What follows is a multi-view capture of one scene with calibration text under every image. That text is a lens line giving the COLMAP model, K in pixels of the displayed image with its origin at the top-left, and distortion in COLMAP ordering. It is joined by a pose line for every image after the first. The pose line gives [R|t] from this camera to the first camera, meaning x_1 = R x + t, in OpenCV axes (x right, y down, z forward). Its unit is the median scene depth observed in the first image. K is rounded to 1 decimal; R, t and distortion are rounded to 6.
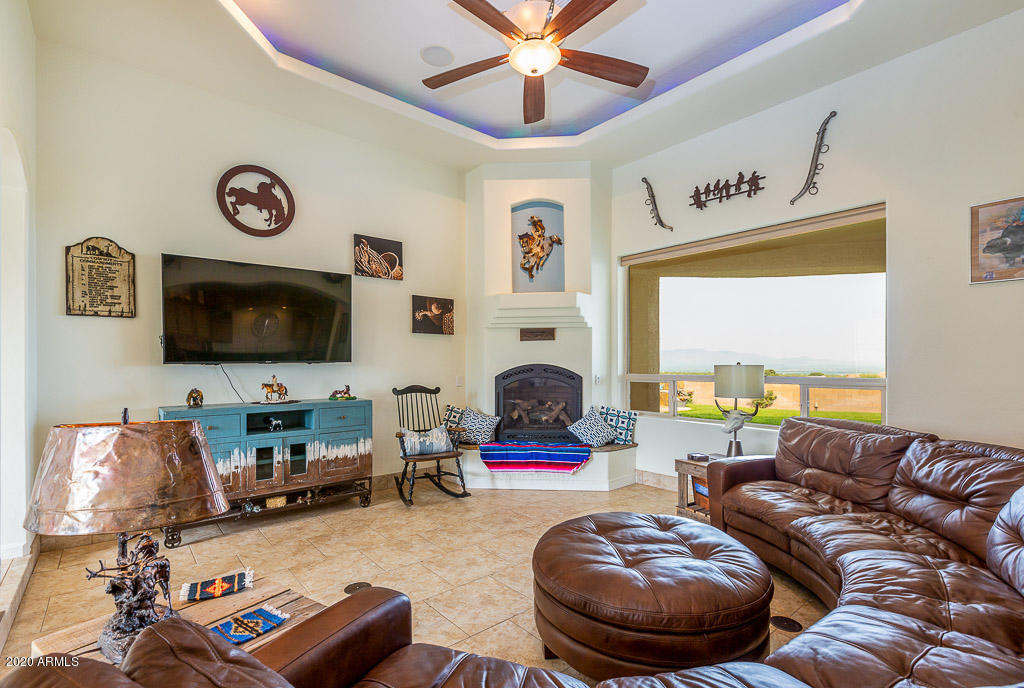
lens RADIAL K [[464.8, 0, 513.9], [0, 464.8, 366.5], [0, 0, 1]] dist [-0.000018, -0.000049]
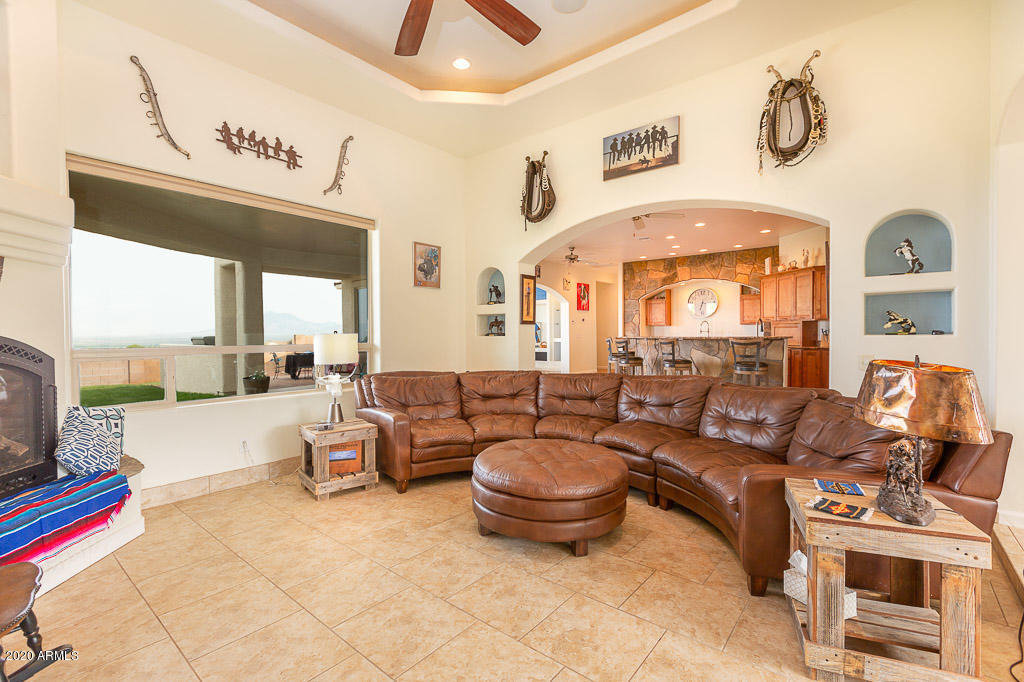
lens RADIAL K [[464.8, 0, 508.3], [0, 464.8, 336.5], [0, 0, 1]] dist [-0.000018, -0.000049]
pose [[-0.177265, 0.000303, 0.984163, -0.619690], [0.013821, 0.999902, 0.002182, 0.008264], [-0.984066, 0.013989, -0.177252, 0.762437]]
